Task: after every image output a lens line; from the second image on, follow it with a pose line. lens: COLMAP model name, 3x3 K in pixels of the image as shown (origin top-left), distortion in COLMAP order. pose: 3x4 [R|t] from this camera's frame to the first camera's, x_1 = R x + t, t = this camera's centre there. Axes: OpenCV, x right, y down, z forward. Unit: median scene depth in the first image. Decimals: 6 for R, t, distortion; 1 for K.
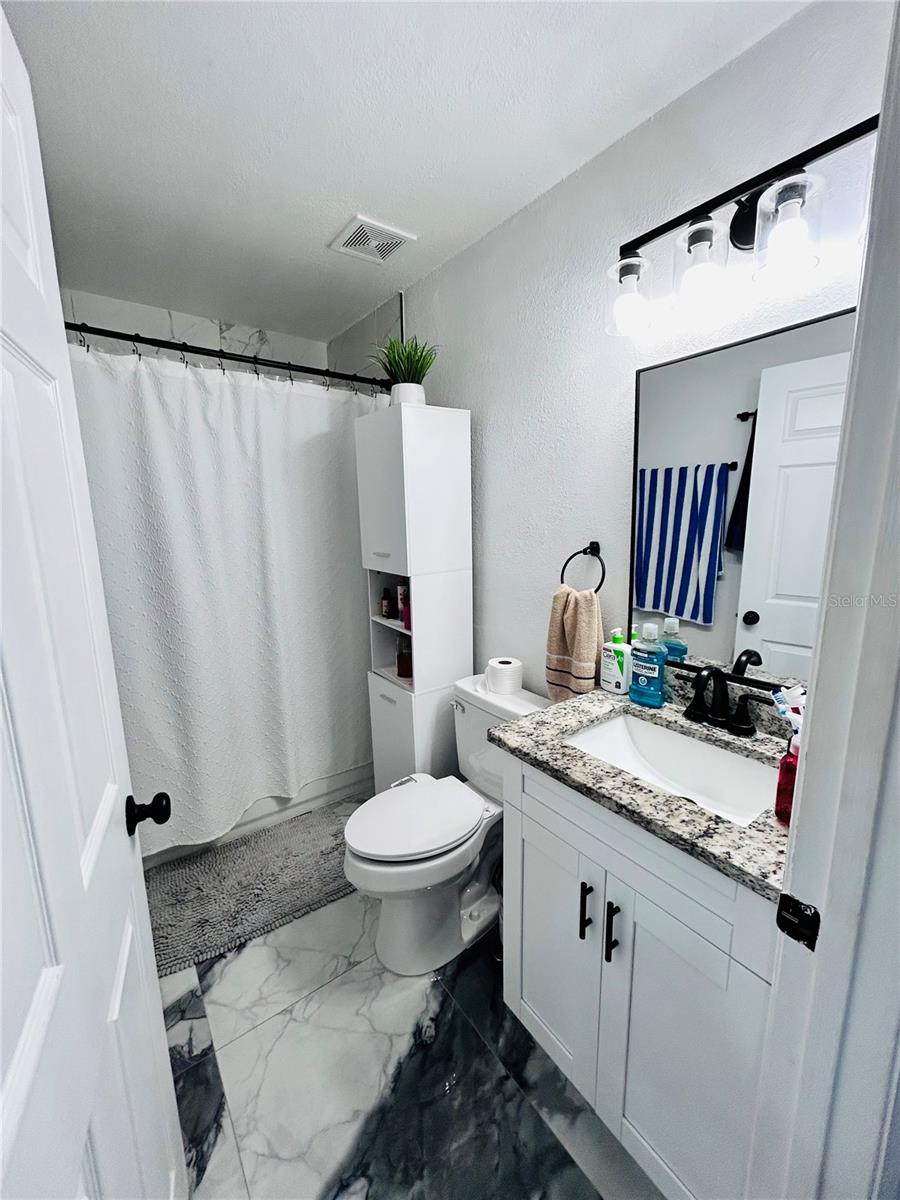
lens RADIAL K [[480.7, 0, 453.1], [0, 480.7, 596.7], [0, 0, 1]] dist [0.000921, 0.000021]
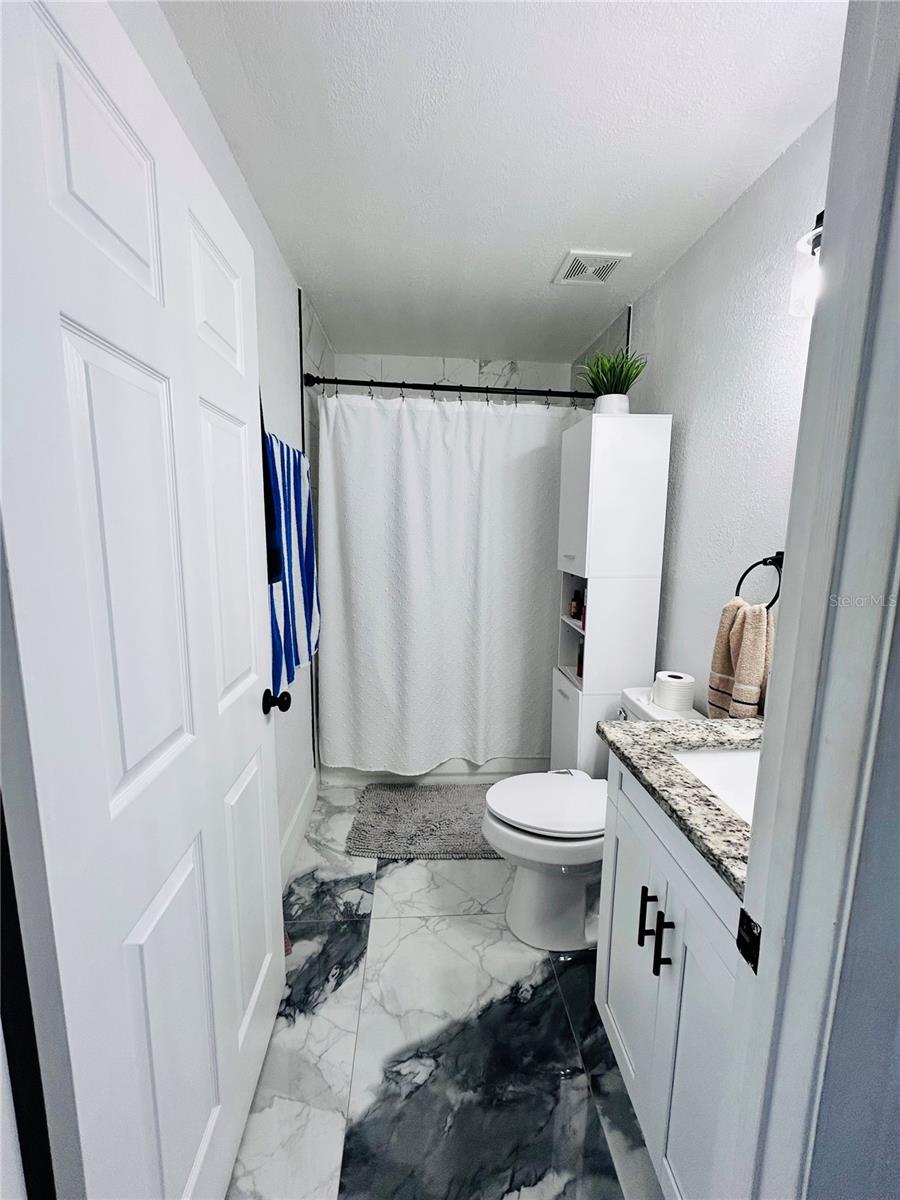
lens RADIAL K [[481.1, 0, 452.7], [0, 481.1, 596.8], [0, 0, 1]] dist [-0.003862, 0.002566]
pose [[0.845019, 0.103358, -0.524653, 0.253364], [-0.118849, 0.992904, 0.004185, 0.033313], [0.521362, 0.058818, 0.851306, -0.045733]]
